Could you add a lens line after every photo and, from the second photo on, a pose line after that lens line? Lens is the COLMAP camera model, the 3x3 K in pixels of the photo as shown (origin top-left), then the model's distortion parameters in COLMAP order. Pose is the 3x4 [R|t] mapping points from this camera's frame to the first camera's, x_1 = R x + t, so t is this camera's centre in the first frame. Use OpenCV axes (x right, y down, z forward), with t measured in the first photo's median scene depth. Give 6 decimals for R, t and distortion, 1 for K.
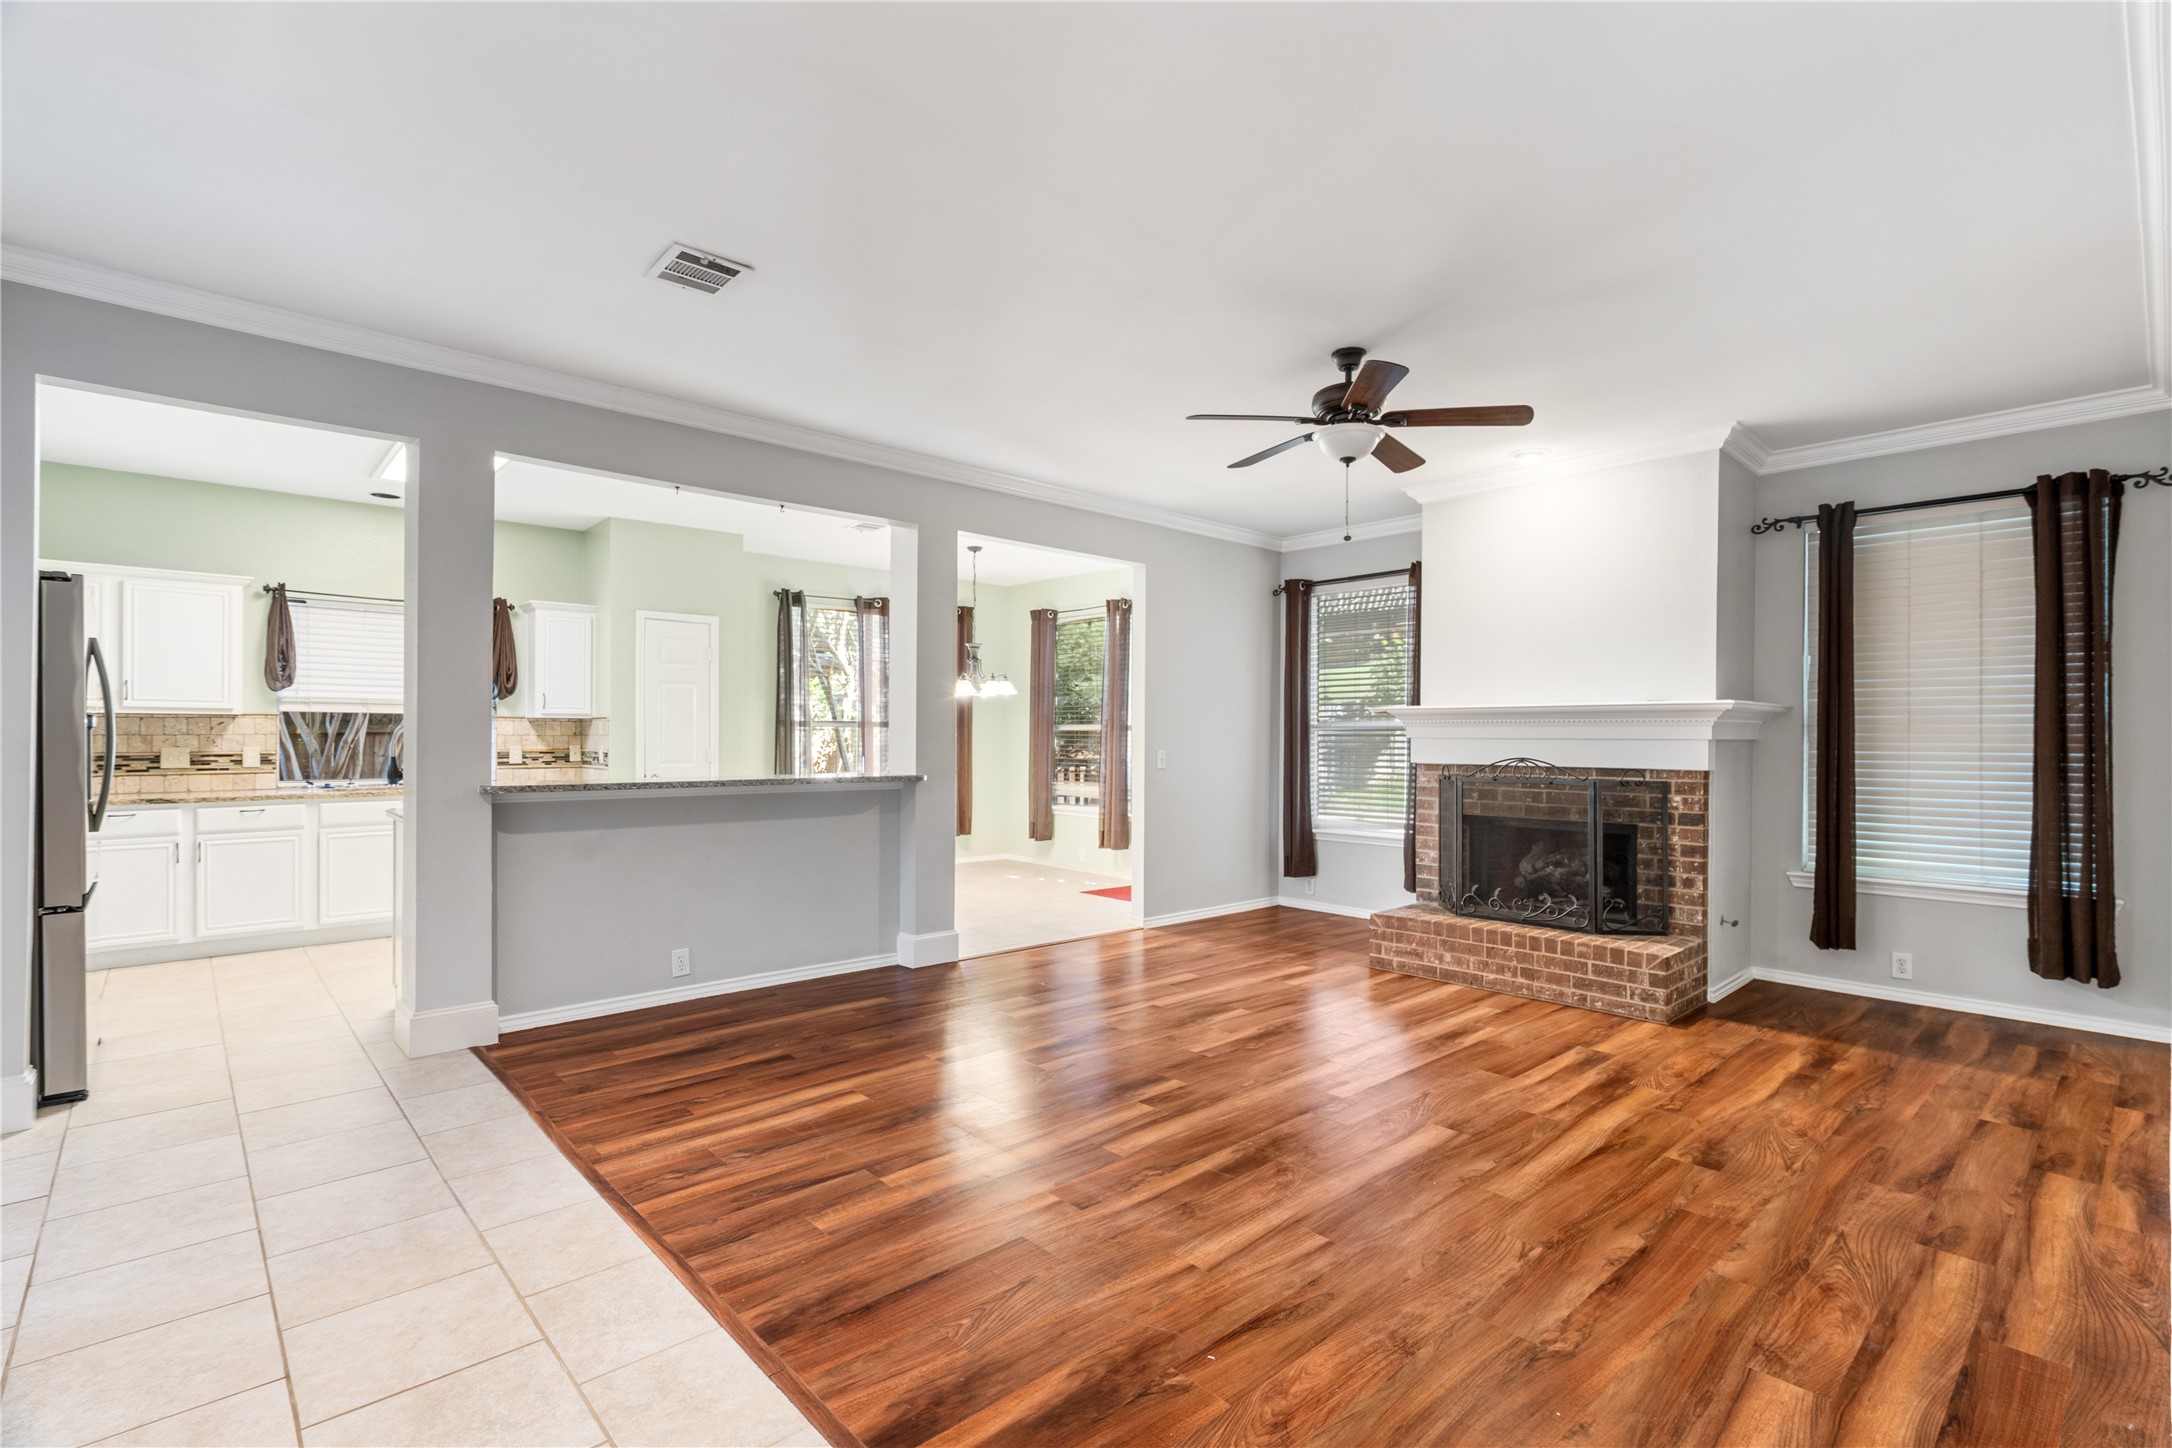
lens RADIAL K [[977.1, 0, 1083.1], [0, 977.1, 729.2], [0, 0, 1]] dist [-0.009510, 0.000692]
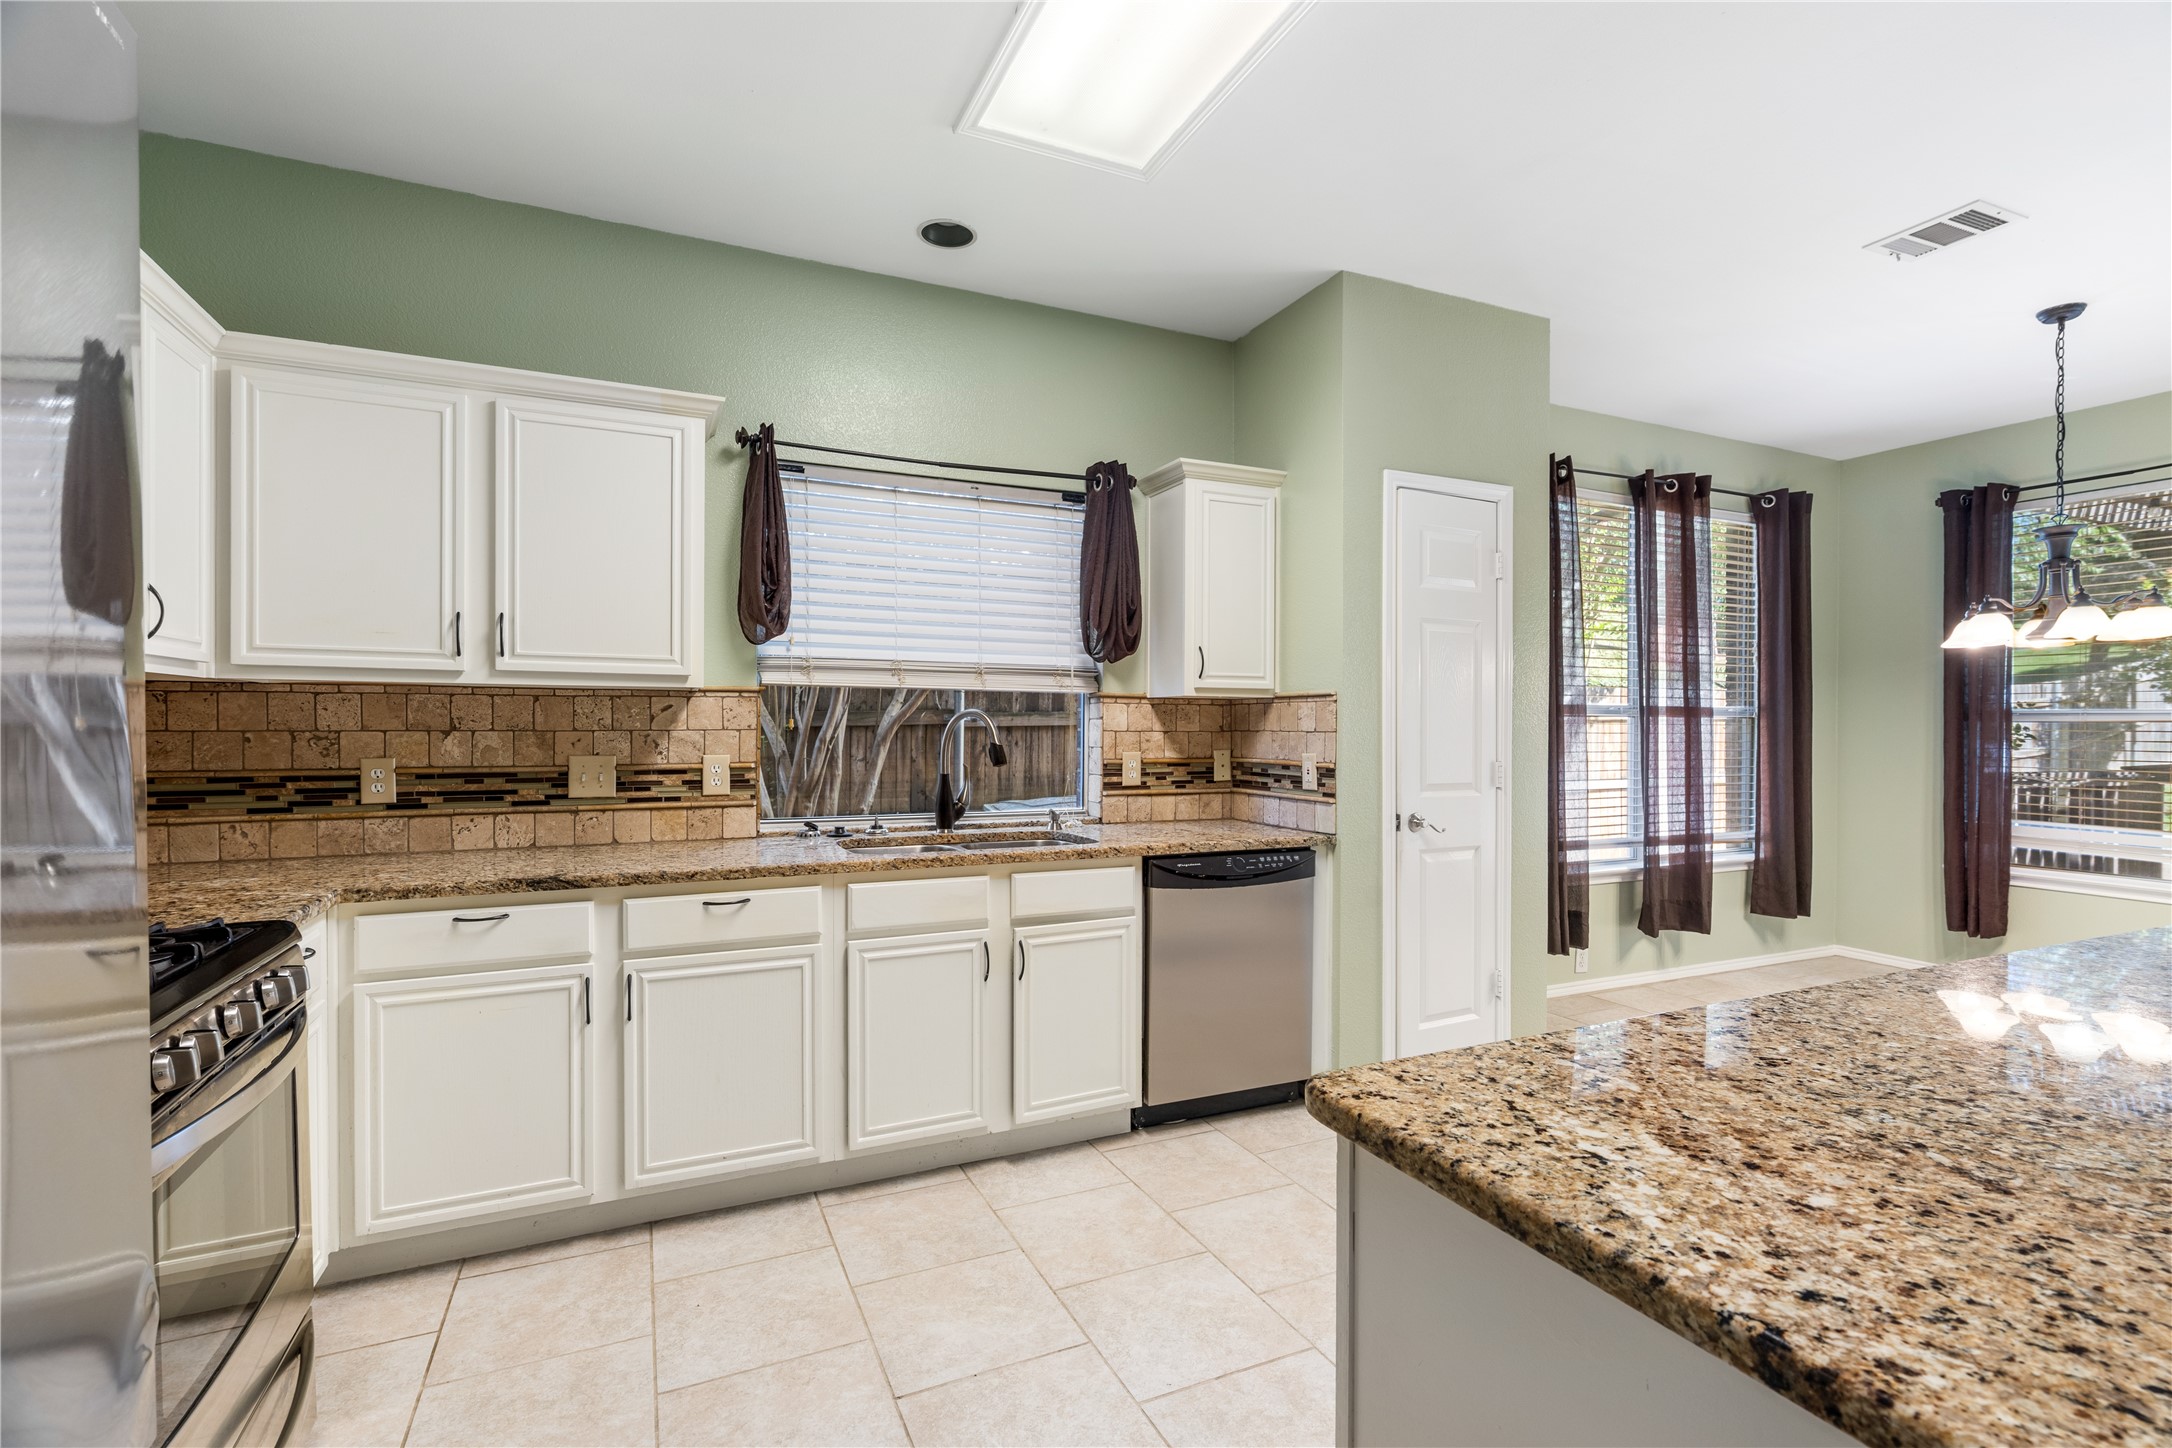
lens RADIAL K [[996.7, 0, 1081.9], [0, 996.7, 725.5], [0, 0, 1]] dist [-0.000391, 0.000182]
pose [[0.947215, -0.000987, -0.320597, -0.508353], [0.001475, 0.999998, 0.001280, 0.002768], [0.320595, -0.001686, 0.947215, 0.567131]]
